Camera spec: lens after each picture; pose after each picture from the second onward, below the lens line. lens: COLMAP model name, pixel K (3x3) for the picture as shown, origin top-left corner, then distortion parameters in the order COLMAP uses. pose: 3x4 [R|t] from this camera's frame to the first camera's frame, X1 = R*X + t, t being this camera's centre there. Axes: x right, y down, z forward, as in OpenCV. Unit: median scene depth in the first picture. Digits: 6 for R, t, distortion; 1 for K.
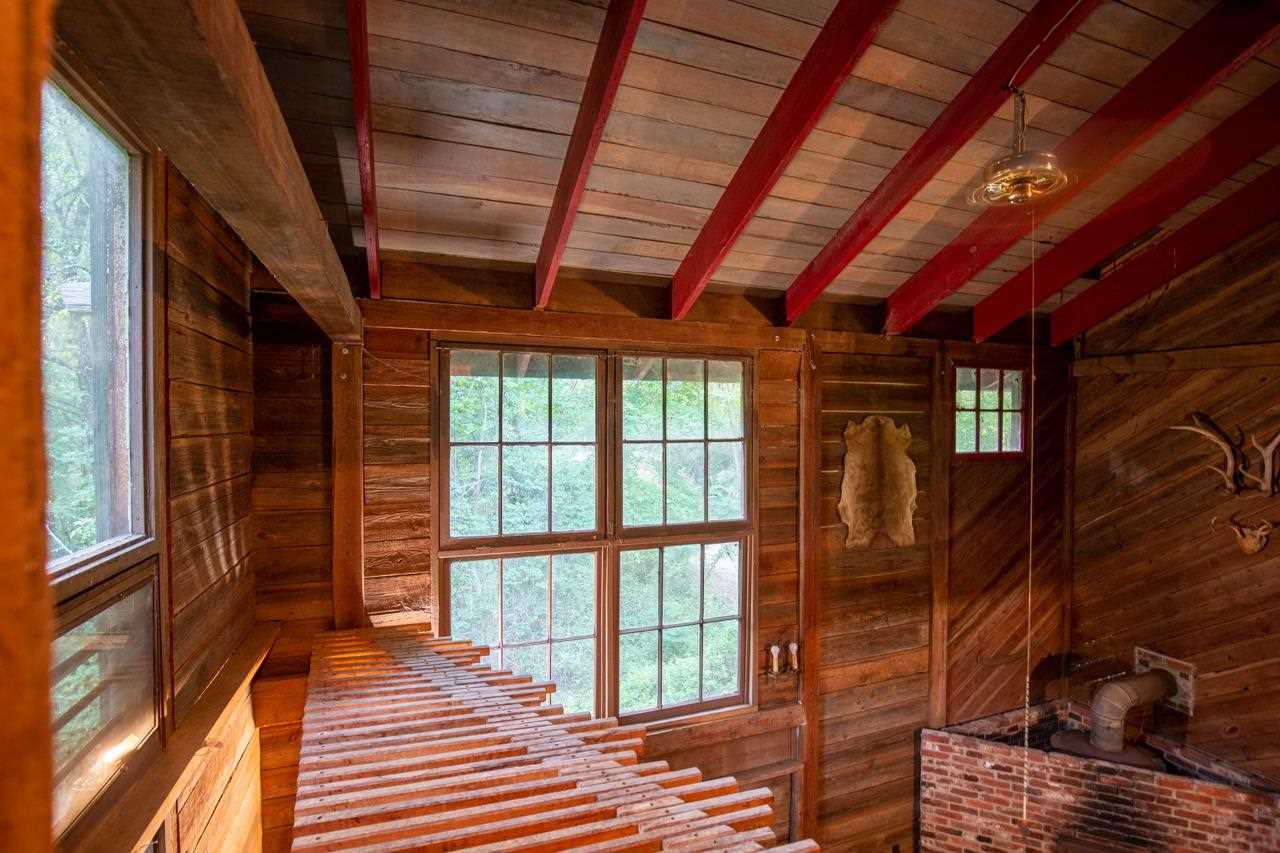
lens RADIAL K [[616.0, 0, 645.5], [0, 616.0, 438.7], [0, 0, 1]] dist [-0.029728, 0.007436]
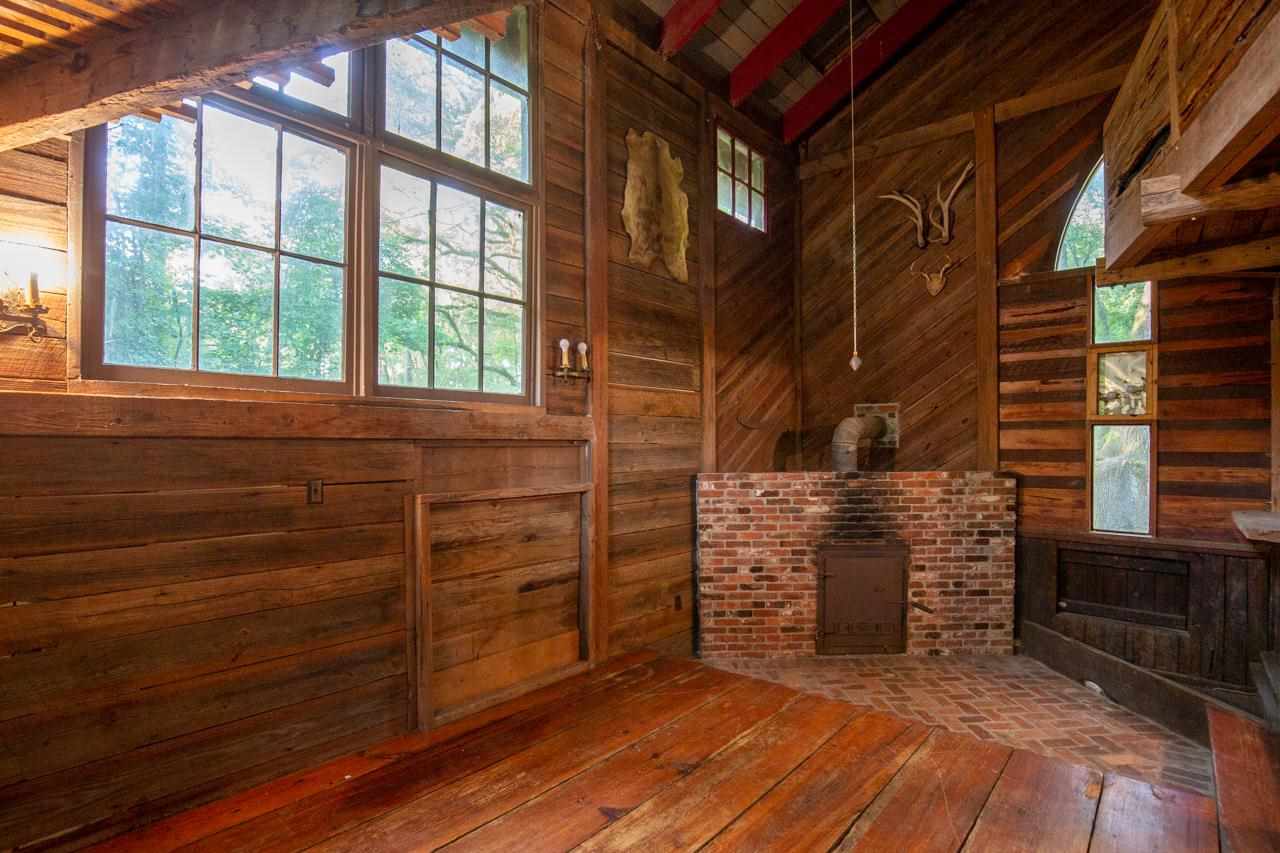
lens RADIAL K [[624.6, 0, 637.4], [0, 624.6, 477.7], [0, 0, 1]] dist [-0.029353, -0.000103]
pose [[0.884921, -0.006577, 0.465695, -0.104692], [0.014238, 0.999815, -0.012936, 0.520427], [-0.465523, 0.018078, 0.884851, 0.163932]]
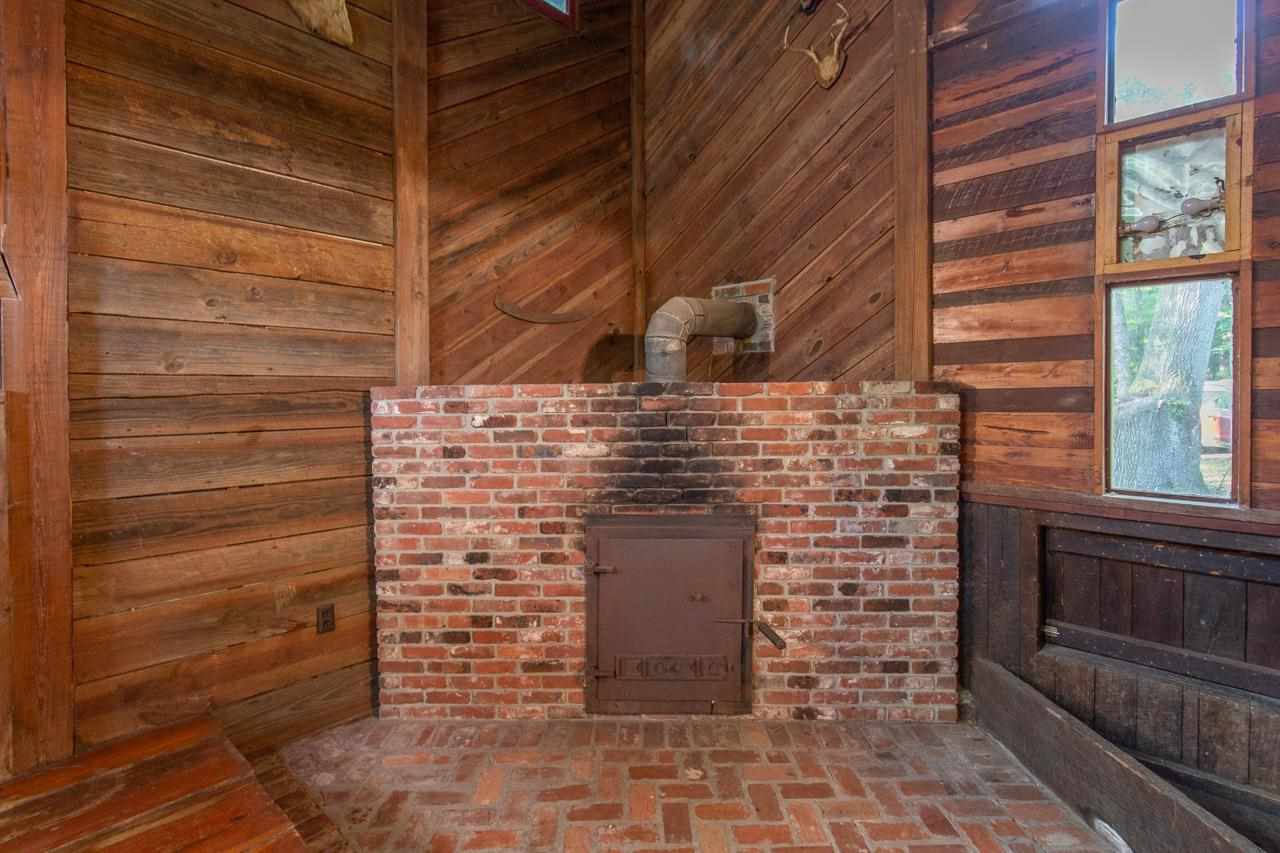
lens RADIAL K [[585.9, 0, 651.6], [0, 585.9, 432.8], [0, 0, 1]] dist [-0.000753, -0.000036]
pose [[0.902451, -0.005547, 0.430757, 0.472774], [0.014361, 0.999749, -0.017213, 0.558468], [-0.430553, 0.021720, 0.902304, 0.433305]]
